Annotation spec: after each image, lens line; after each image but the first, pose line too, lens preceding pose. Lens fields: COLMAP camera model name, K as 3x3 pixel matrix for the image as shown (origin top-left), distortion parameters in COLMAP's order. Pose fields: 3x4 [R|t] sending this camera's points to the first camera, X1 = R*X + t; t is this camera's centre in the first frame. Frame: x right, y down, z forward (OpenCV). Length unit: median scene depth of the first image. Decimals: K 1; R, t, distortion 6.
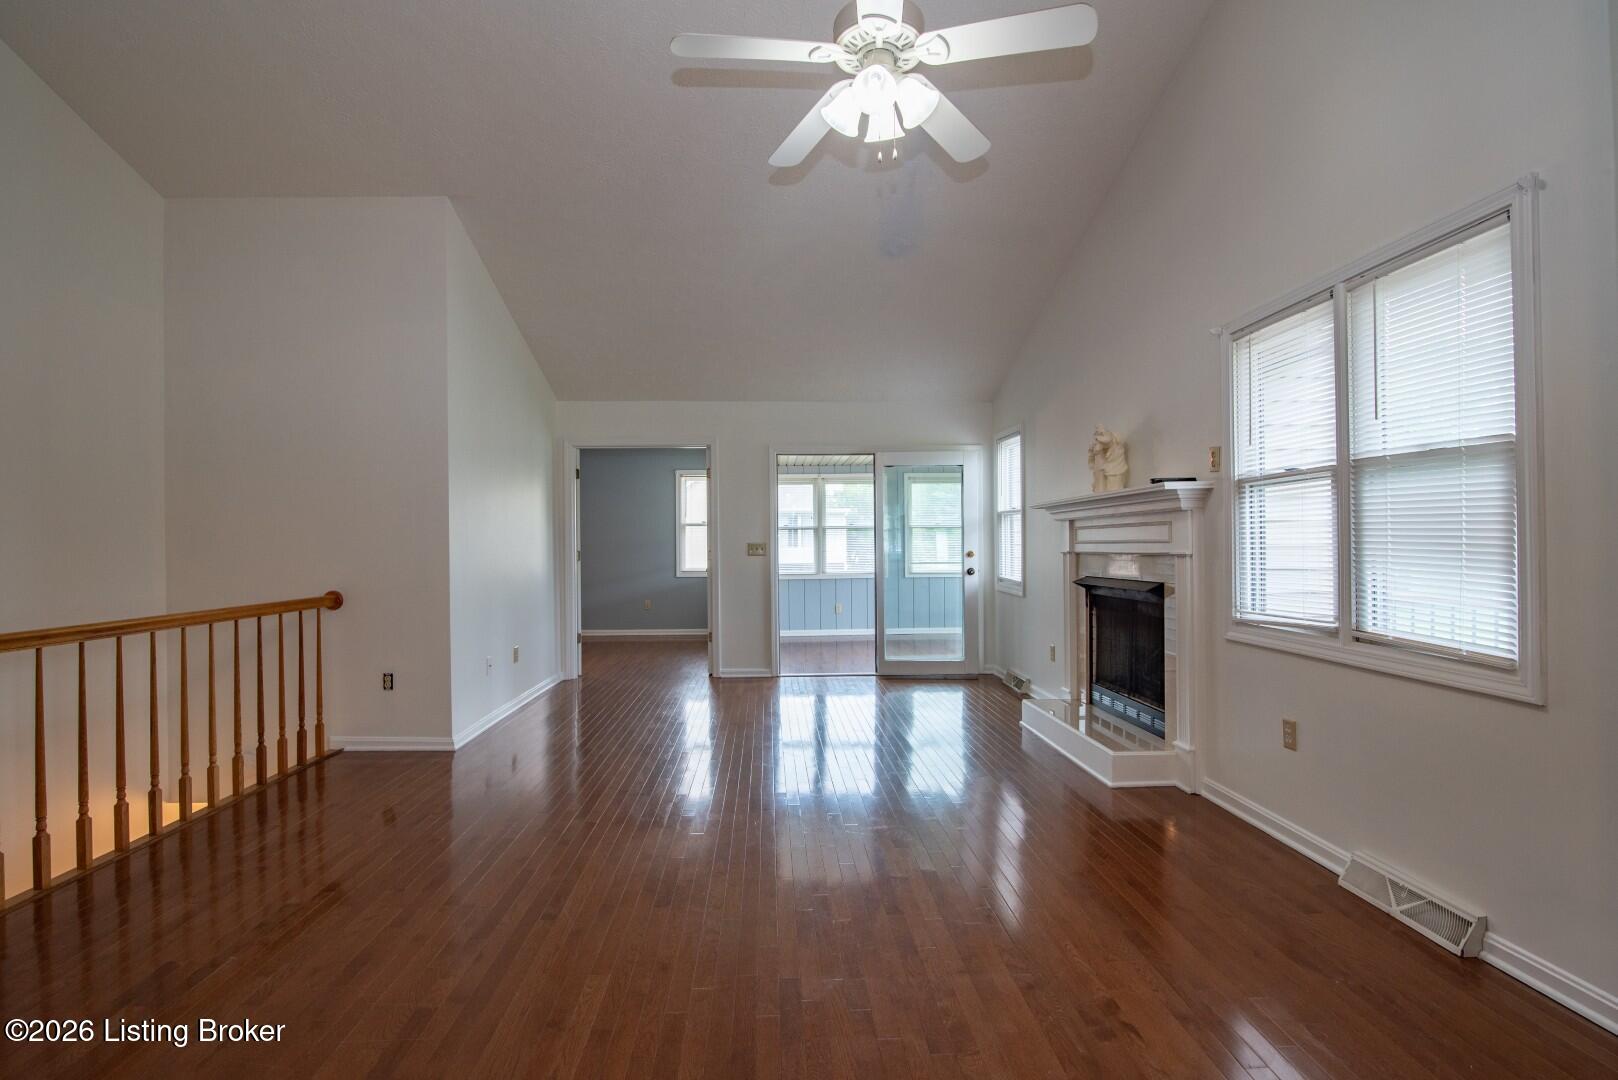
lens RADIAL K [[740.5, 0, 796.9], [0, 740.5, 540.3], [0, 0, 1]] dist [-0.023962, 0.002520]
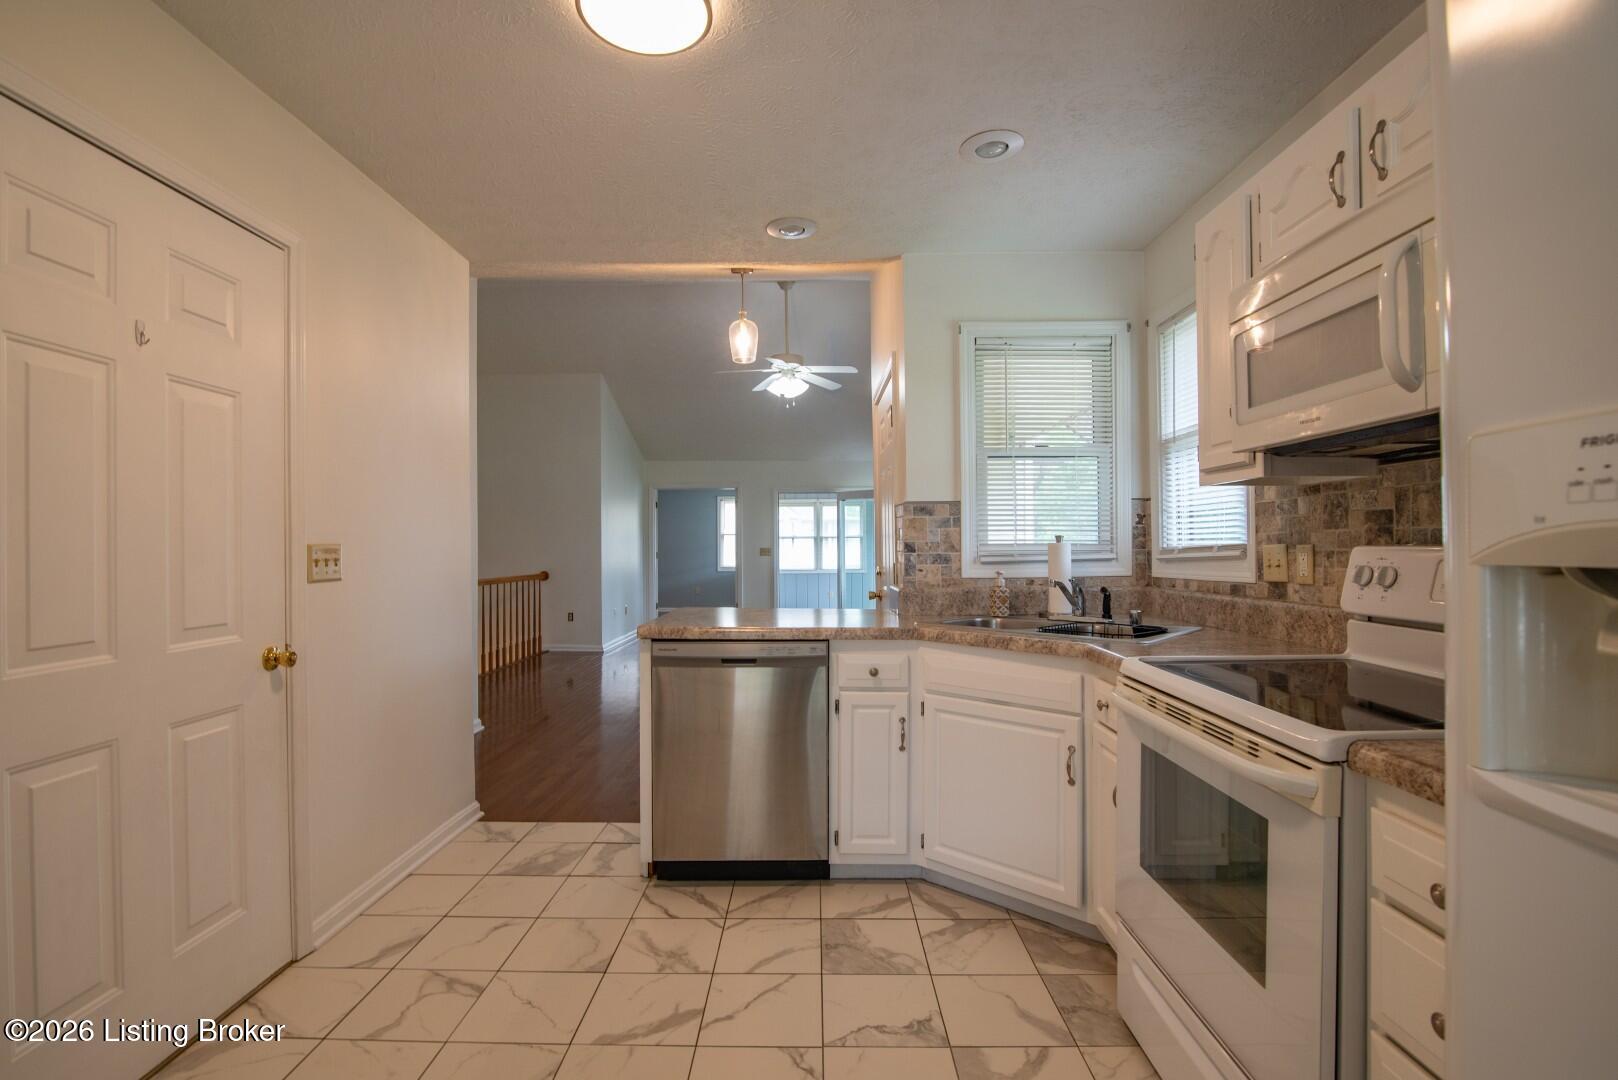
lens RADIAL K [[740.5, 0, 799.7], [0, 740.5, 542.2], [0, 0, 1]] dist [-0.023962, 0.002520]
pose [[0.998254, 0.004515, -0.058902, 0.164148], [-0.004717, 0.999983, -0.003291, -0.006115], [0.058886, 0.003563, 0.998258, -0.875764]]
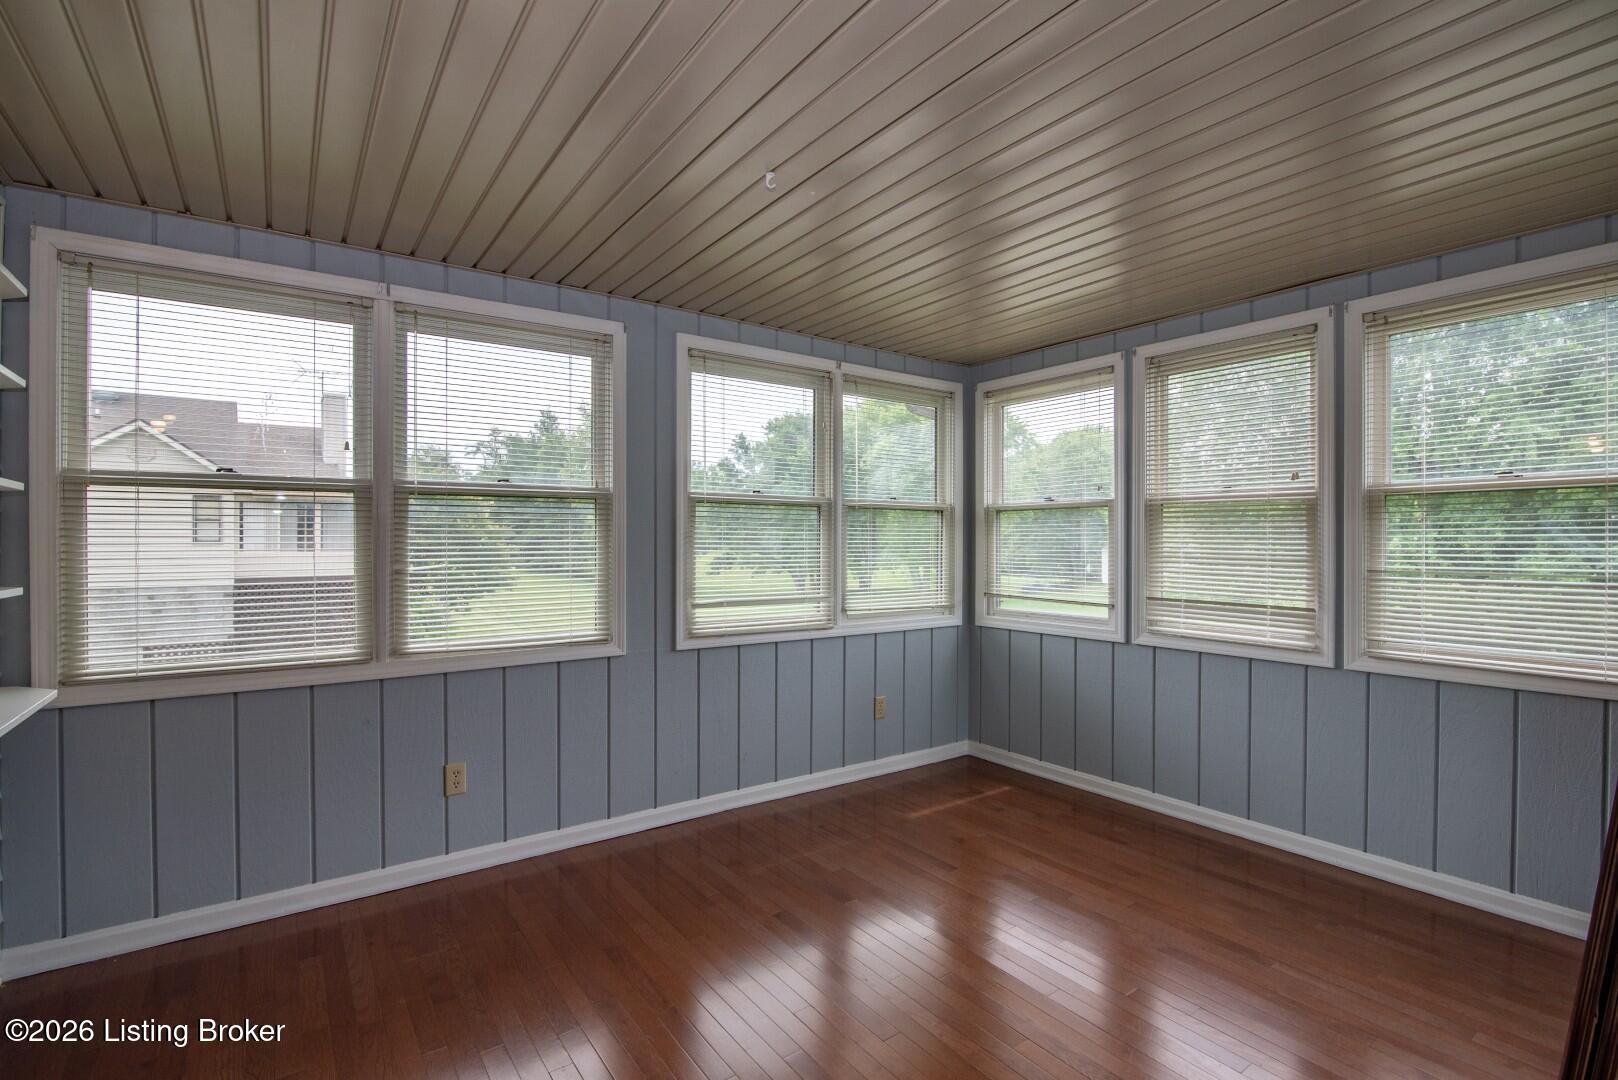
lens RADIAL K [[740.5, 0, 805.1], [0, 740.5, 542.0], [0, 0, 1]] dist [-0.023962, 0.002520]
pose [[0.837039, 0.008359, 0.547079, 0.027306], [-0.007590, 0.999964, -0.003666, 0.005452], [-0.547090, -0.001083, 0.837073, 1.438623]]
